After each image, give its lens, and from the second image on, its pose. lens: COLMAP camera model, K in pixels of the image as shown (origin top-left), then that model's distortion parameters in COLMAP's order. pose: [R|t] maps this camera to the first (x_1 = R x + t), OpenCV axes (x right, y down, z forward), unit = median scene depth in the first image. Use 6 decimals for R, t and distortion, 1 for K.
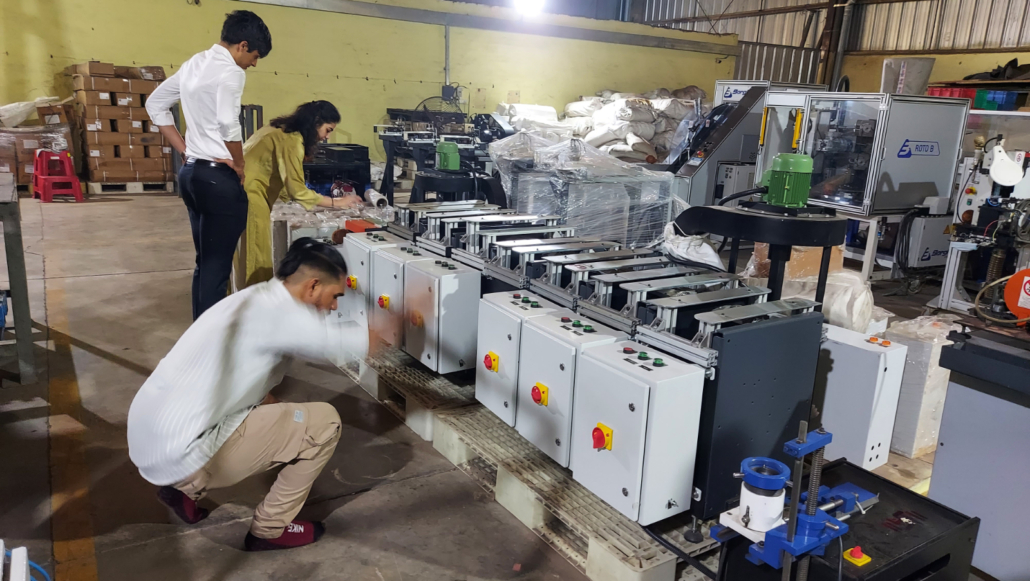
lens RADIAL K [[750.0, 0, 516.7], [0, 750.0, 290.3], [0, 0, 1]] dist [0.037302, -0.012070]
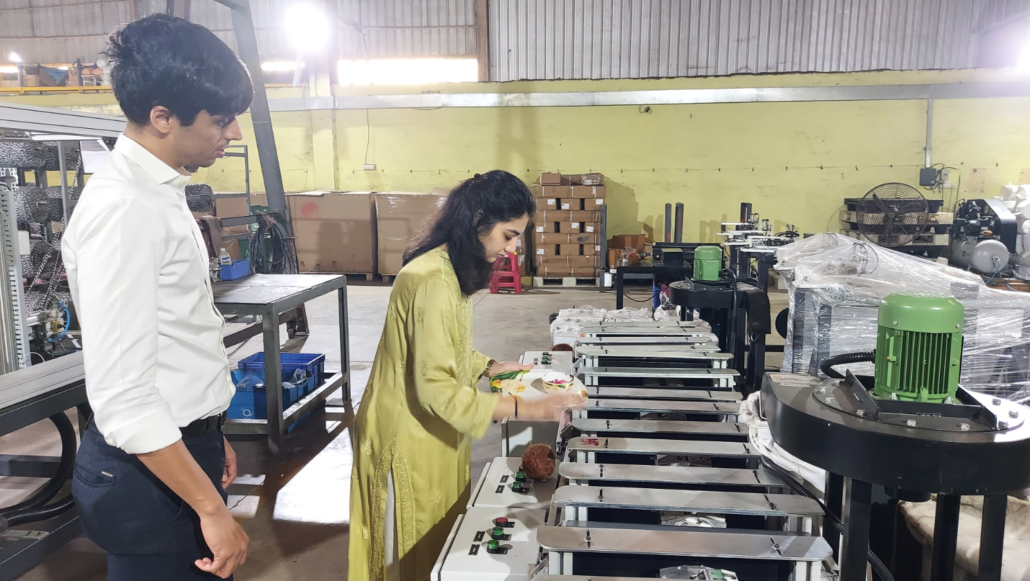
lens RADIAL K [[750.0, 0, 516.9], [0, 750.0, 292.7], [0, 0, 1]] dist [0.037302, -0.012070]
pose [[0.768976, 0.037975, -0.638149, 0.133257], [-0.110771, 0.991049, -0.074505, -0.031269], [0.629608, 0.127981, 0.766300, 0.122187]]
